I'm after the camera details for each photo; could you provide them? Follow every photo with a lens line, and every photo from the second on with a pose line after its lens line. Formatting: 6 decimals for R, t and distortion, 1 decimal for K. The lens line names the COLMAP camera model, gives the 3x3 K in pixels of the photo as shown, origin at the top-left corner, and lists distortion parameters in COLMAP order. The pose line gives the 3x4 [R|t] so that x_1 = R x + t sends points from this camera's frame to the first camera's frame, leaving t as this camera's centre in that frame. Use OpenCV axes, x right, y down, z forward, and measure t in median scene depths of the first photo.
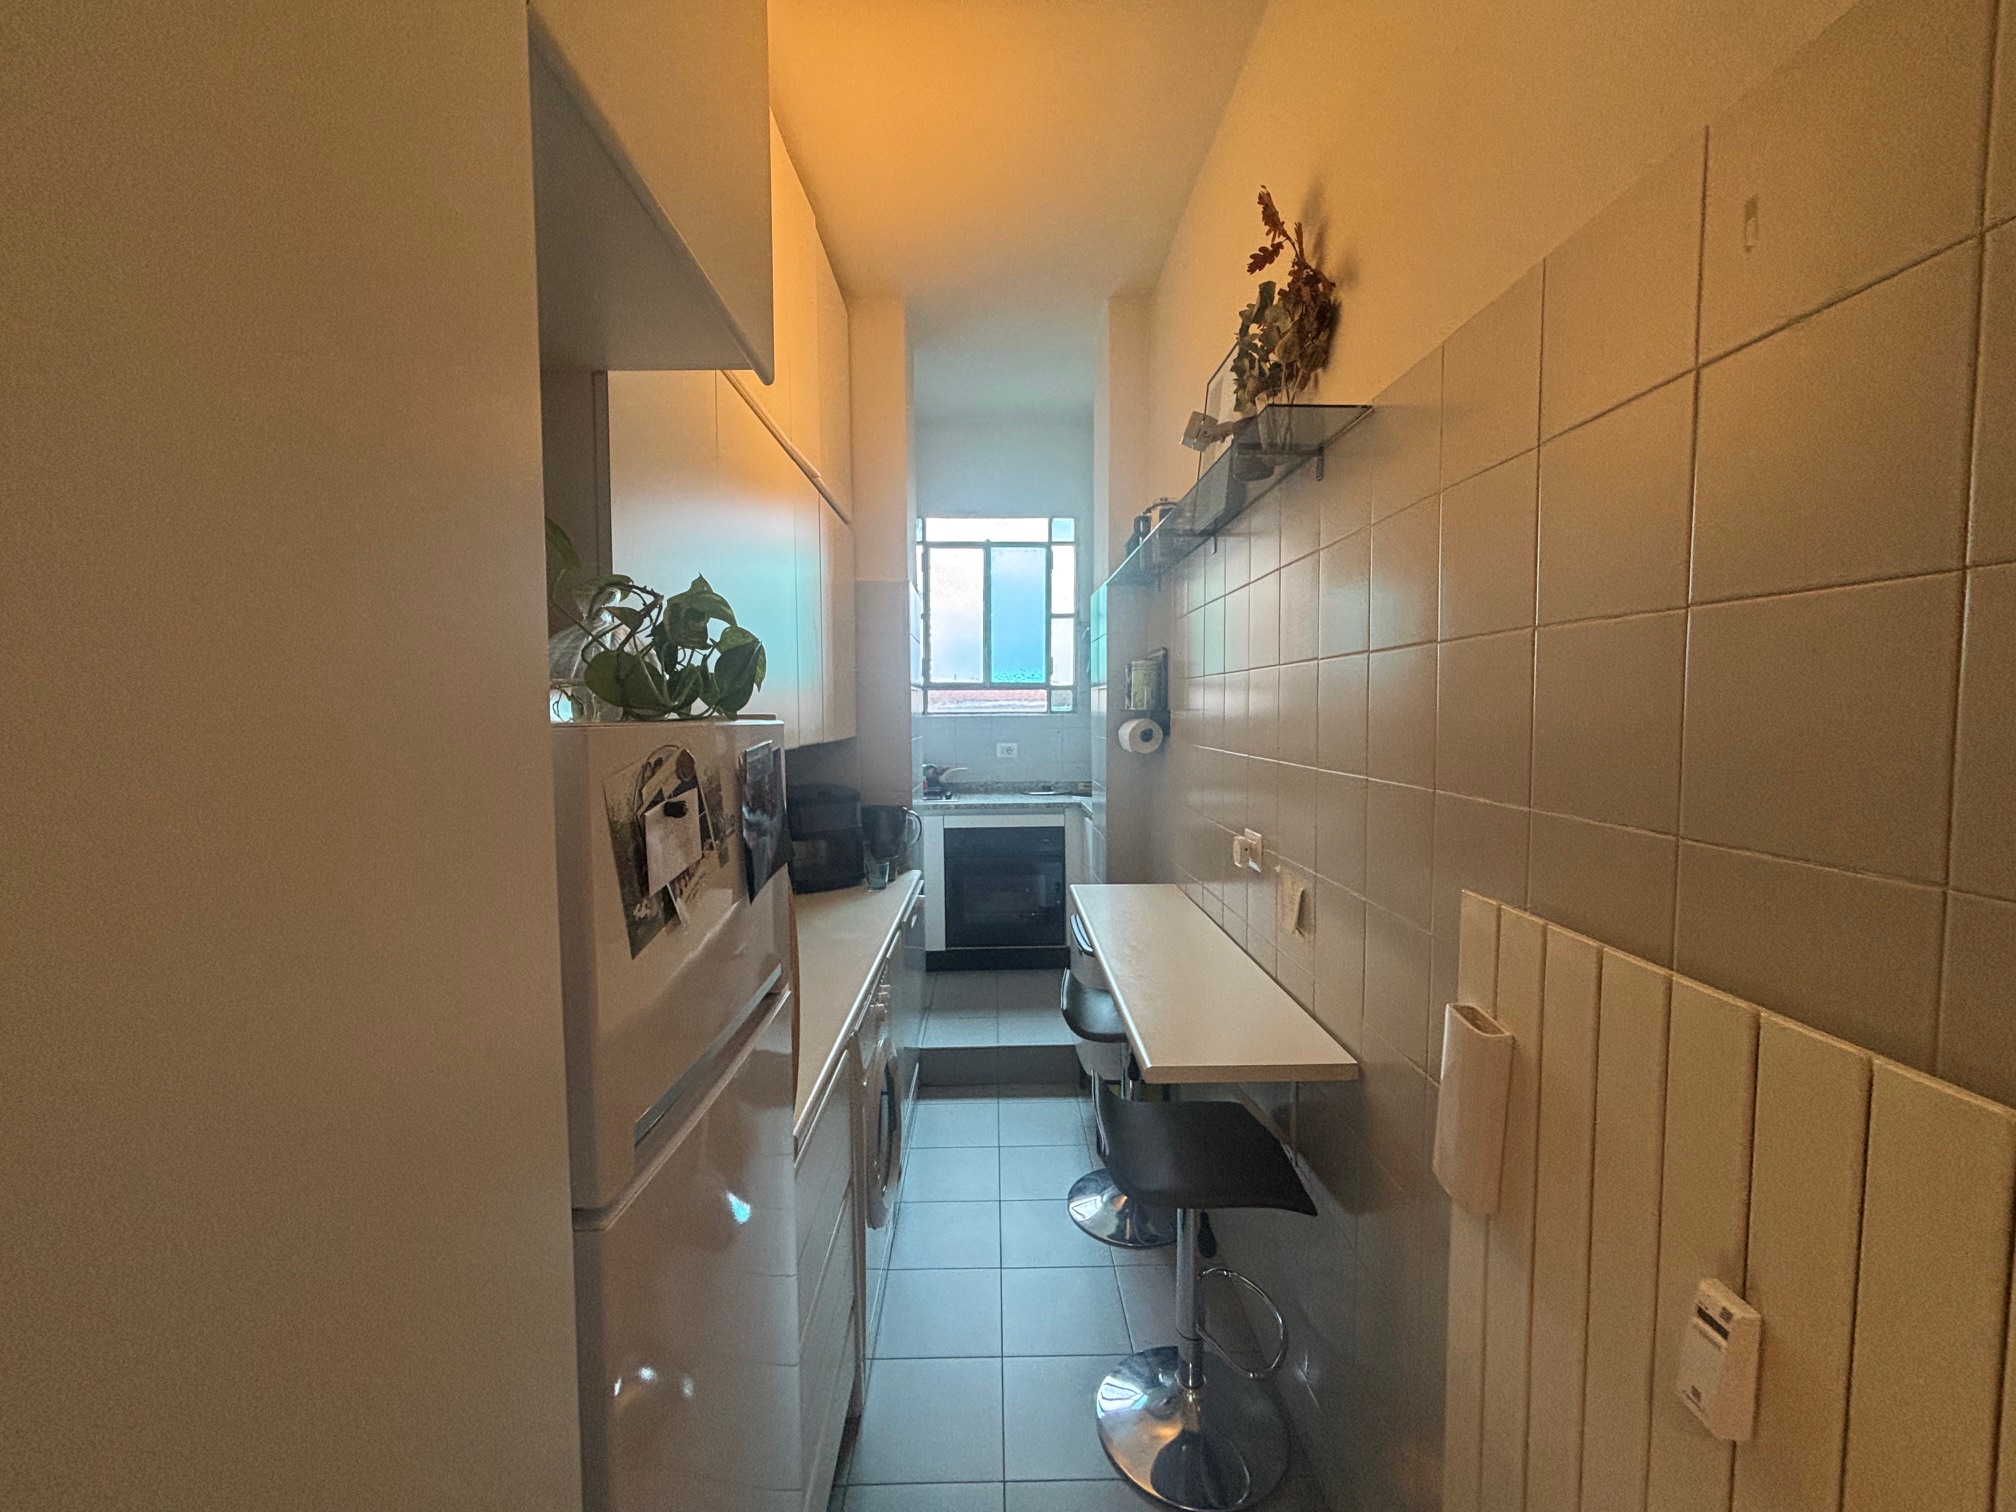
lens RADIAL K [[810.2, 0, 1009.9], [0, 810.2, 764.0], [0, 0, 1]] dist [-0.000345, -0.000584]
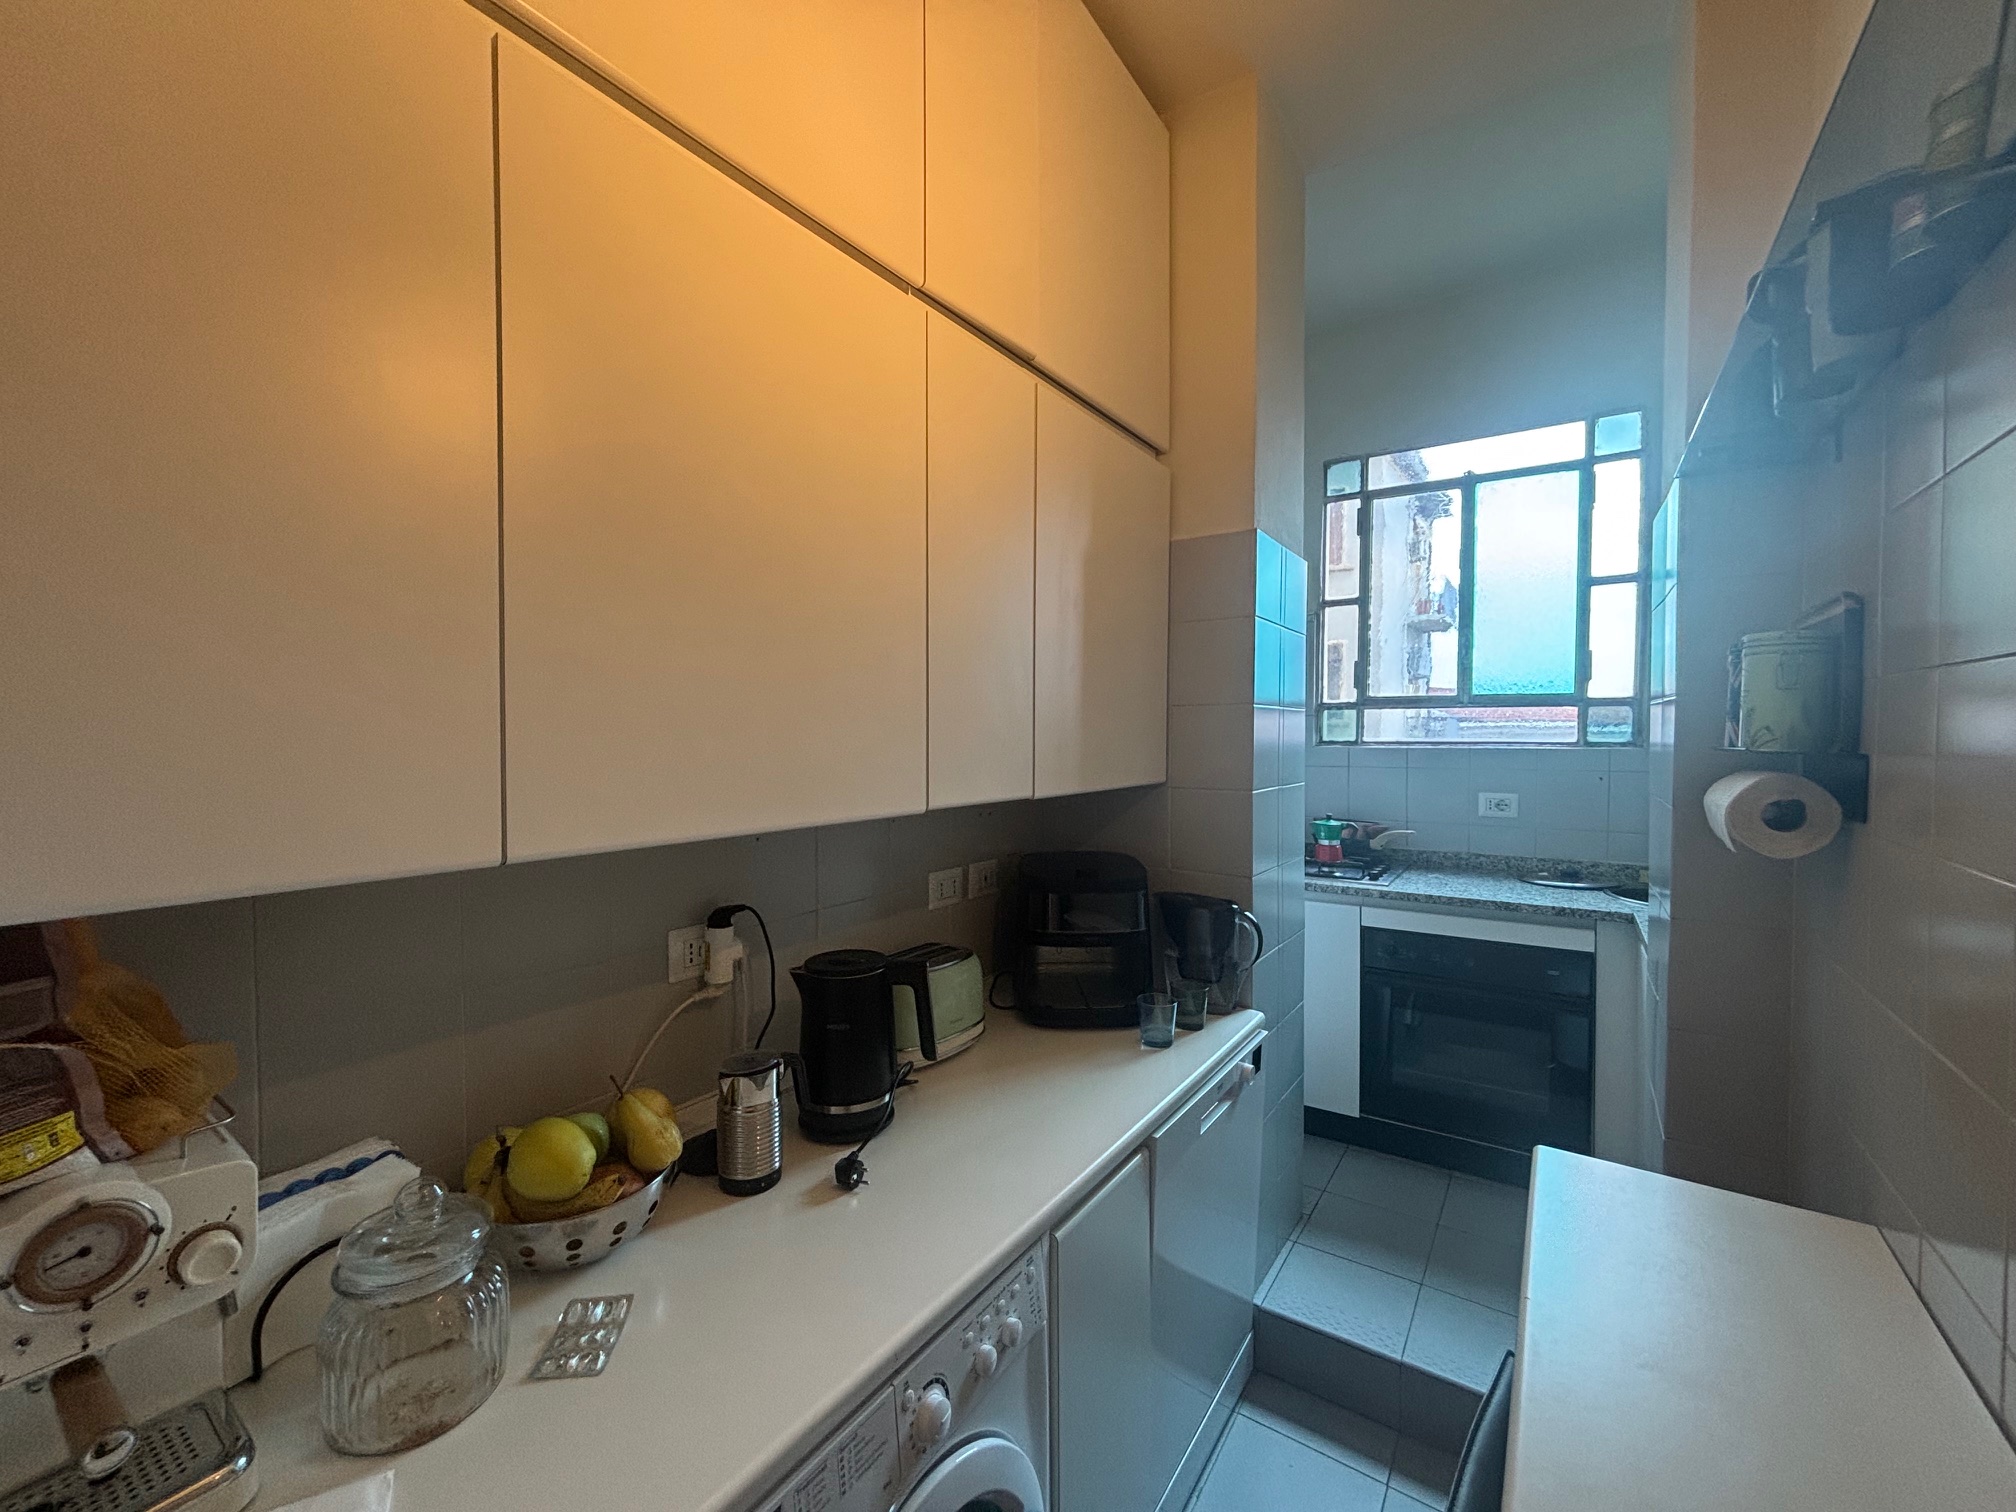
lens RADIAL K [[810.2, 0, 1010.1], [0, 810.2, 749.7], [0, 0, 1]] dist [-0.000345, -0.000584]
pose [[0.809845, 0.019175, -0.586330, 0.087097], [-0.044359, 0.998606, -0.028612, -0.037176], [0.584964, 0.049180, 0.809567, 0.424359]]
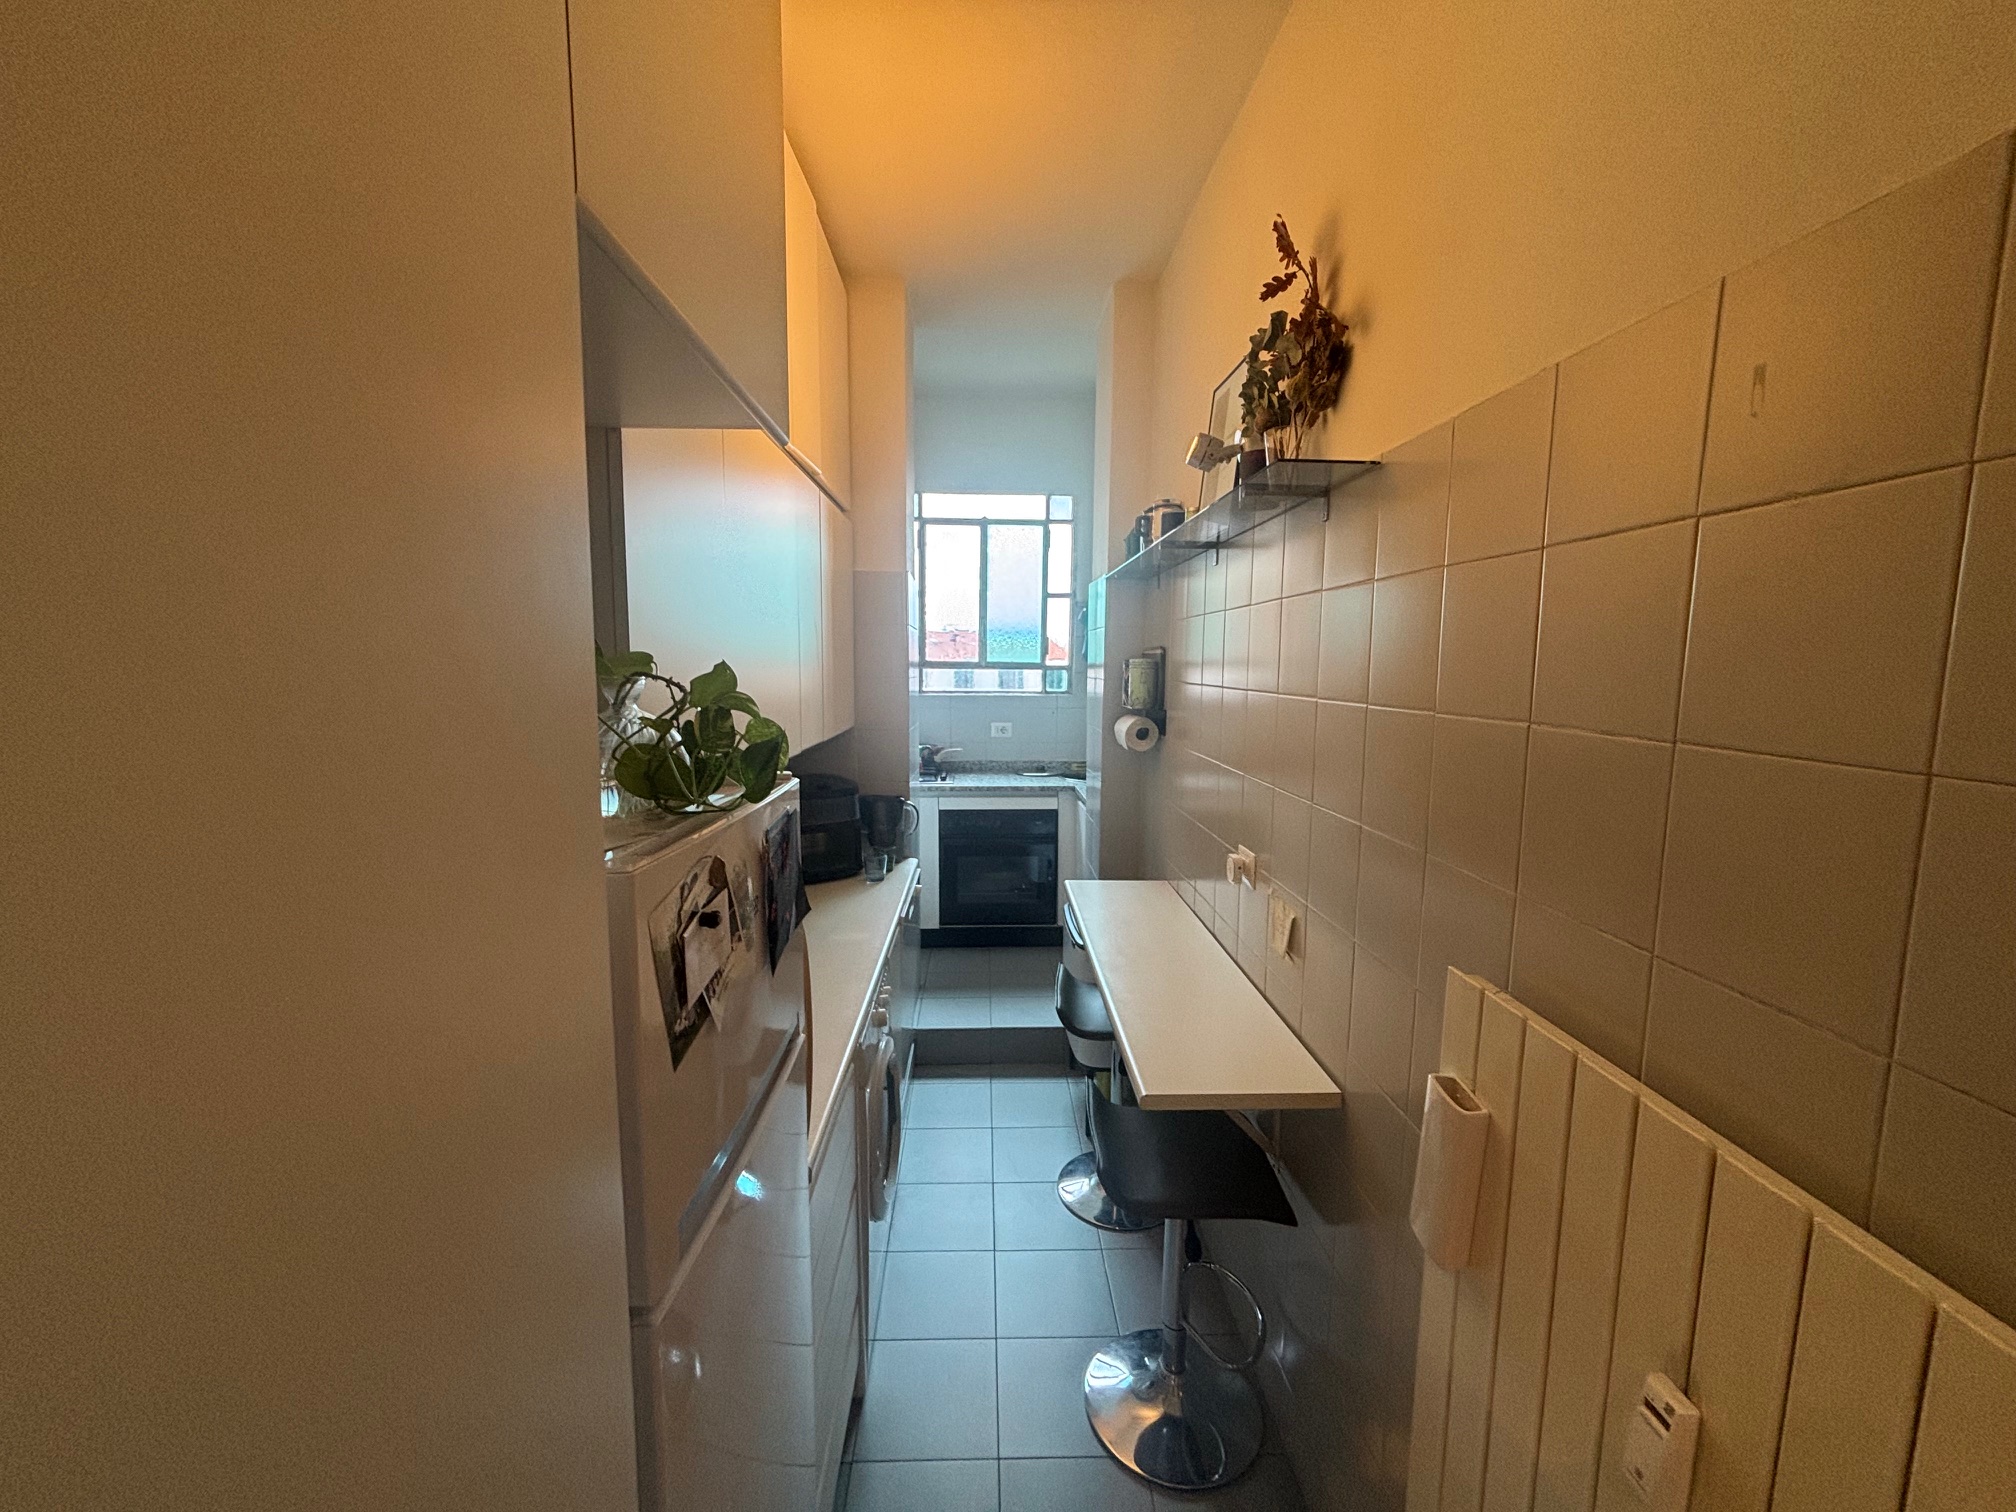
lens RADIAL K [[810.2, 0, 1004.6], [0, 810.2, 763.4], [0, 0, 1]] dist [-0.000345, -0.000584]
pose [[0.999897, 0.012652, 0.006720, -0.009390], [-0.013024, 0.998196, 0.058605, -0.052094], [-0.005966, -0.058687, 0.998259, -0.010579]]
